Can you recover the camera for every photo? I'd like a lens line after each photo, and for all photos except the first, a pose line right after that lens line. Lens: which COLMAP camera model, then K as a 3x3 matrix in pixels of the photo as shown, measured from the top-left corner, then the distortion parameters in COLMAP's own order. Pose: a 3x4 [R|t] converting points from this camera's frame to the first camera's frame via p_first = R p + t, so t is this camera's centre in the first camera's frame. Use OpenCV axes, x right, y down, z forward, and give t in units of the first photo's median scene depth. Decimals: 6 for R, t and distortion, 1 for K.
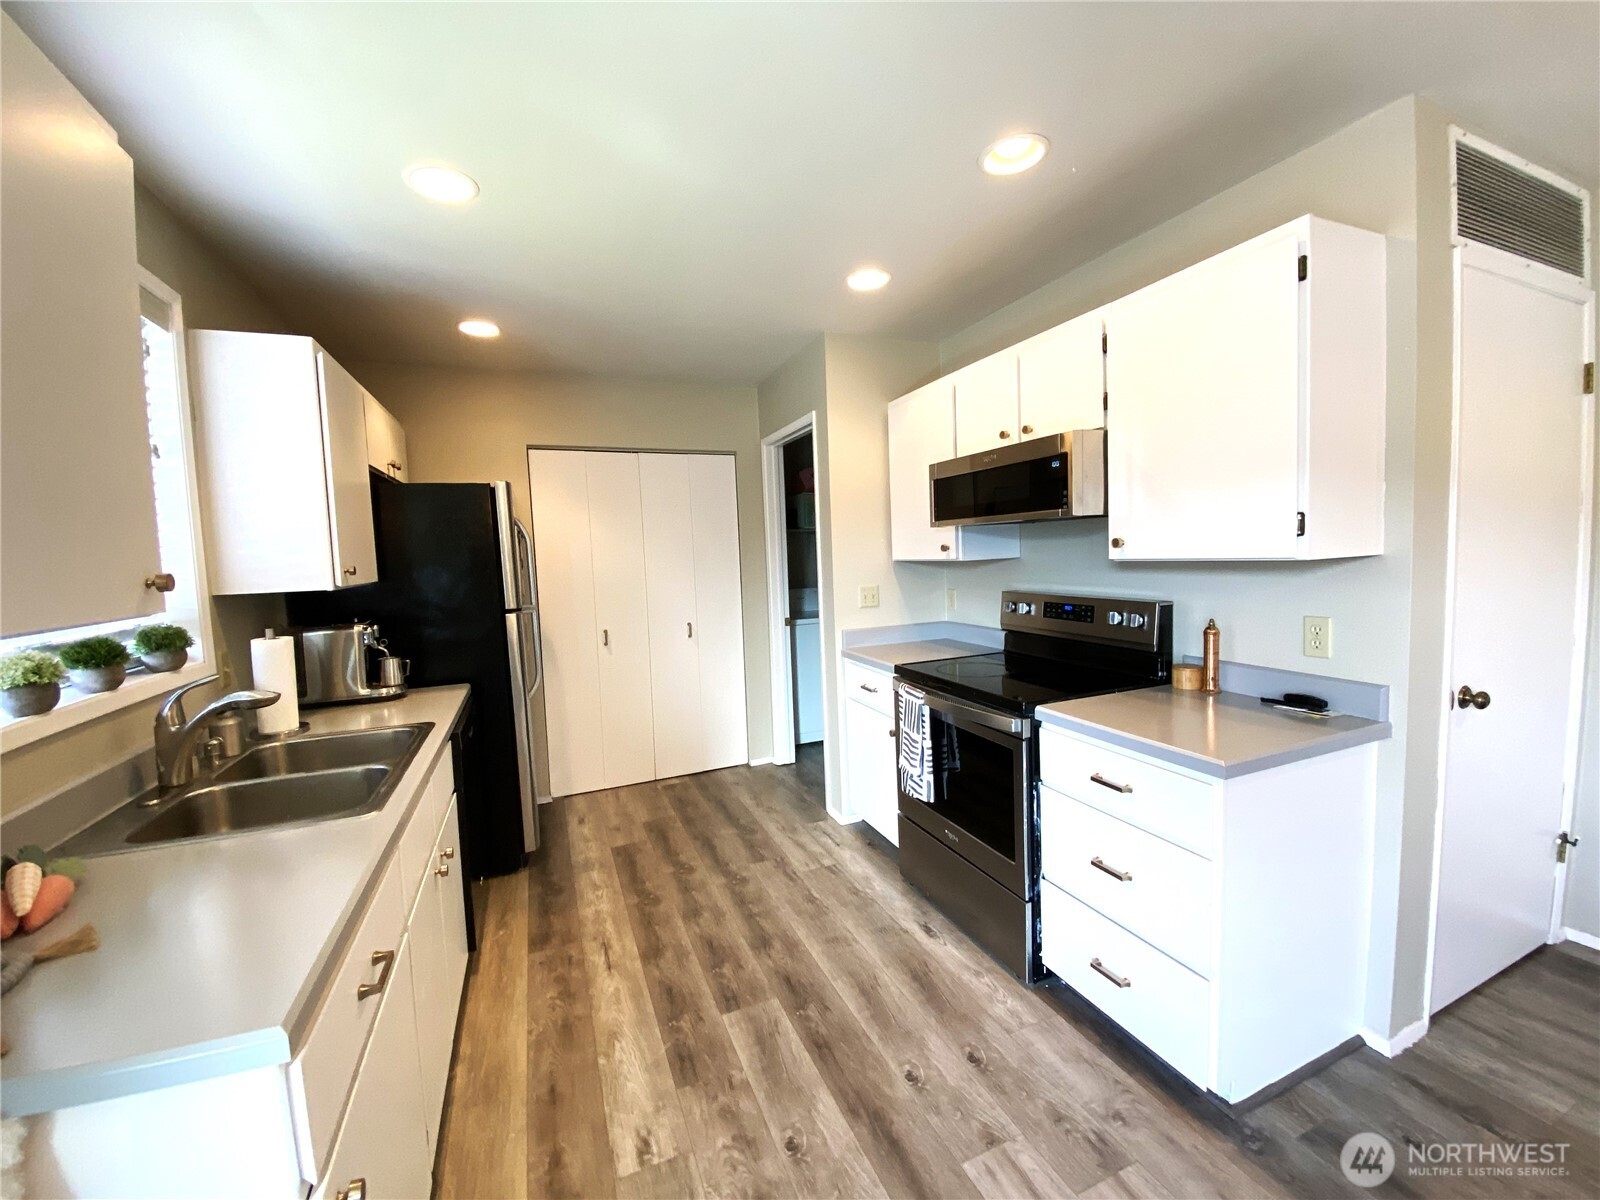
lens RADIAL K [[635.1, 0, 795.5], [0, 635.1, 600.7], [0, 0, 1]] dist [0.006414, -0.014795]
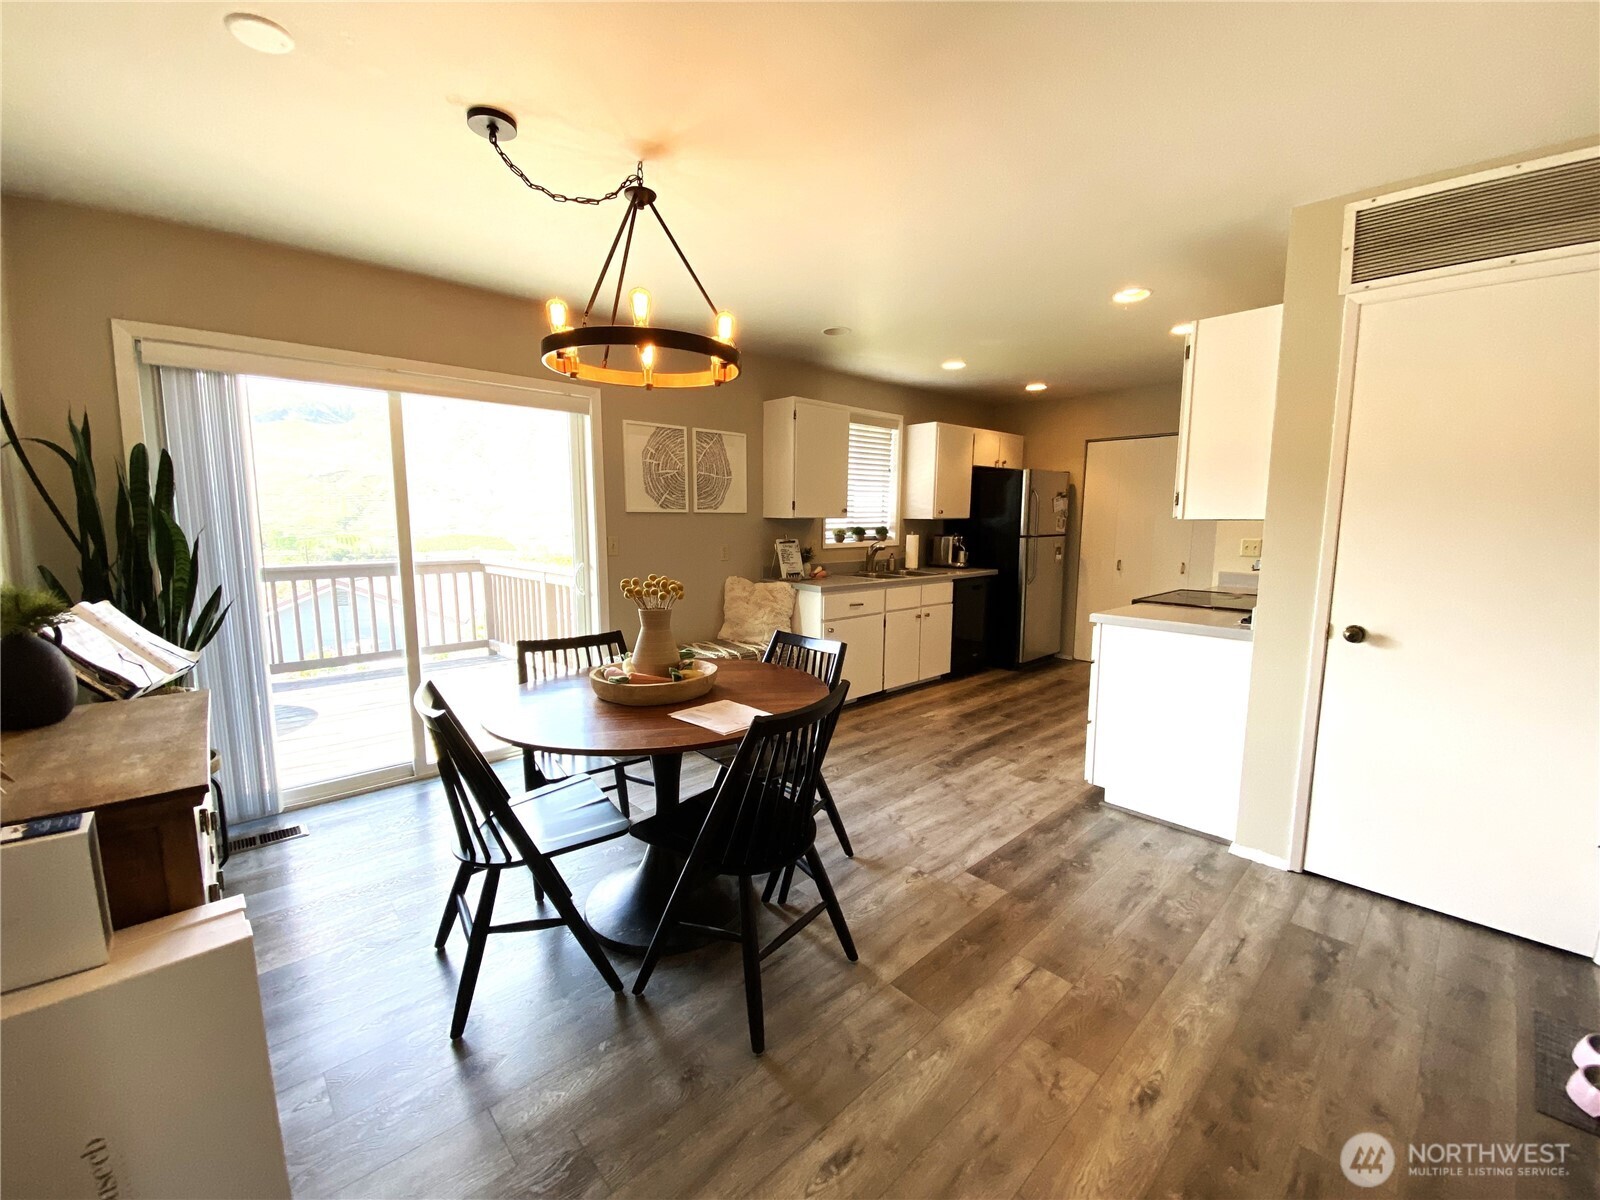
lens RADIAL K [[635.1, 0, 785.1], [0, 635.1, 599.4], [0, 0, 1]] dist [0.006414, -0.014795]
pose [[0.334865, 0.158225, -0.928887, 1.527173], [-0.089337, 0.986691, 0.135865, 0.010133], [0.938021, 0.037488, 0.344544, -0.454239]]
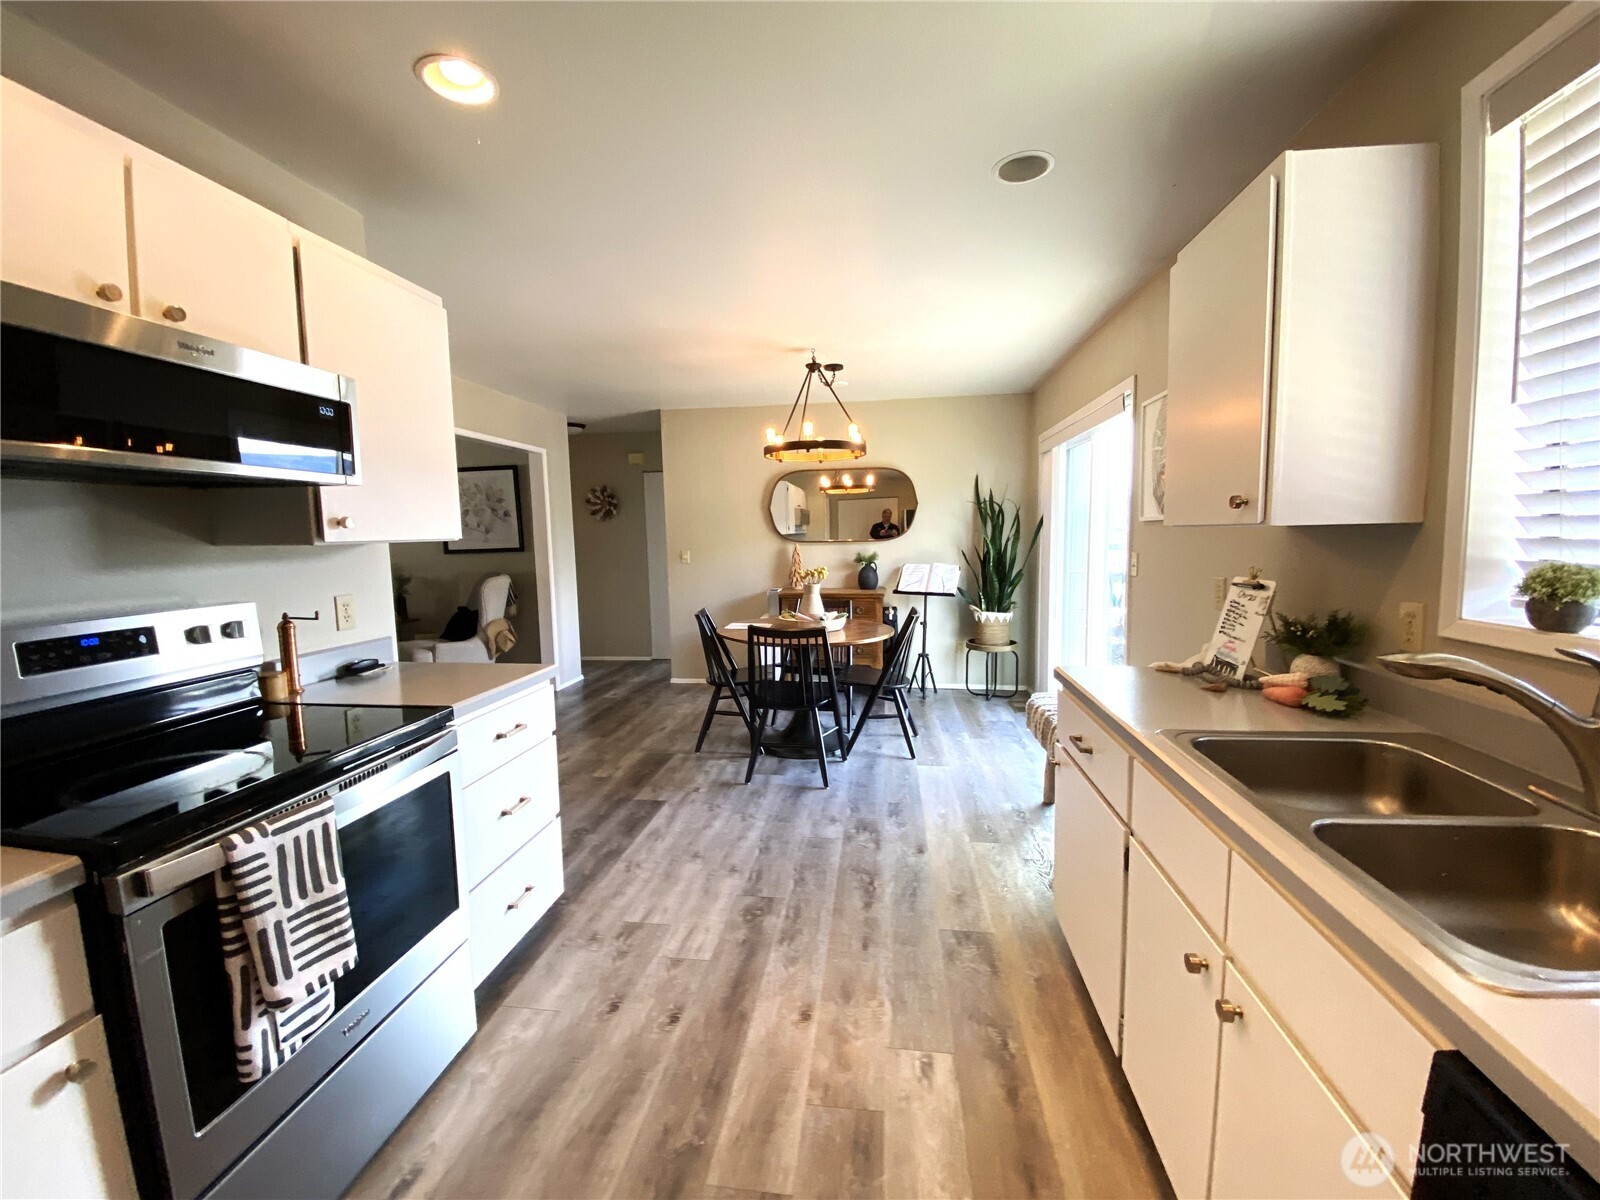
lens RADIAL K [[635.1, 0, 795.2], [0, 635.1, 593.2], [0, 0, 1]] dist [0.006414, -0.014795]
pose [[-0.861092, 0.006023, 0.508414, -0.427129], [0.091512, 0.985437, 0.143317, -0.061770], [-0.500147, 0.169935, -0.849103, 1.348458]]
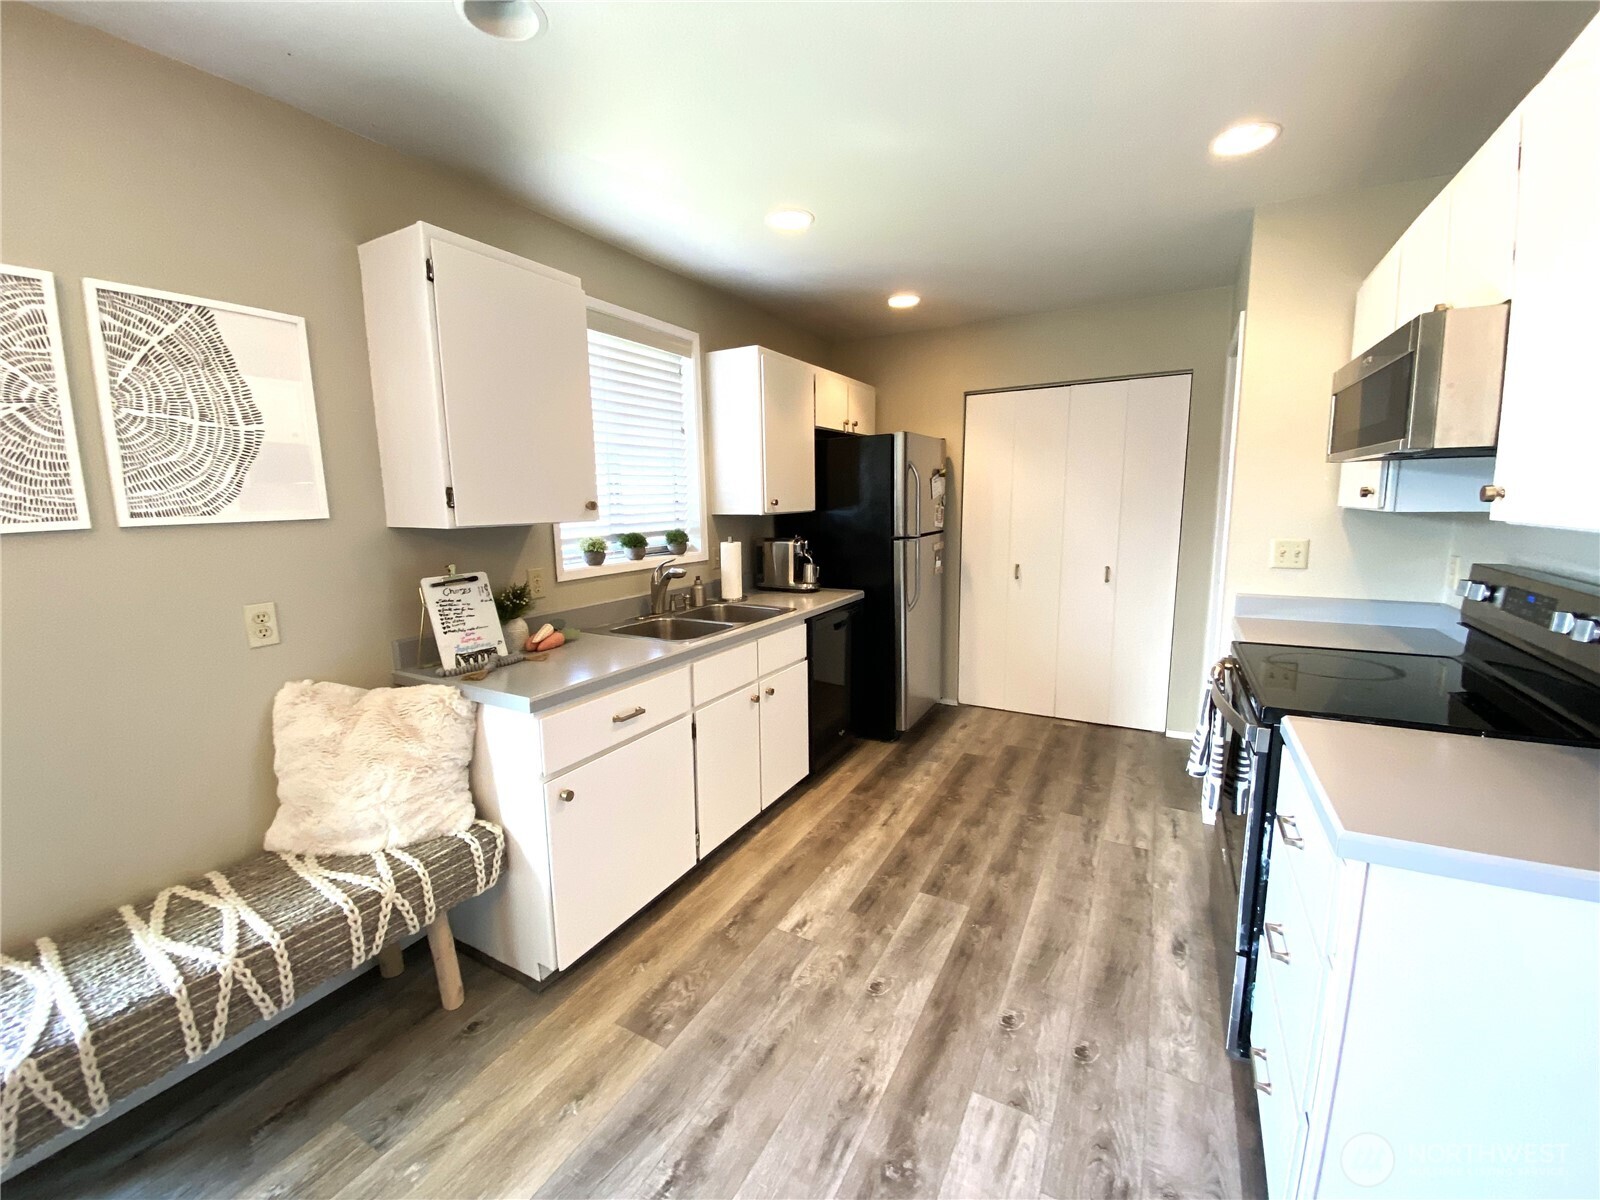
lens RADIAL K [[635.1, 0, 802.2], [0, 635.1, 601.2], [0, 0, 1]] dist [0.006414, -0.014795]
pose [[0.624947, 0.149066, -0.766303, 0.529470], [-0.066724, 0.988208, 0.137816, -0.026150], [0.777811, -0.034997, 0.627524, 0.102164]]
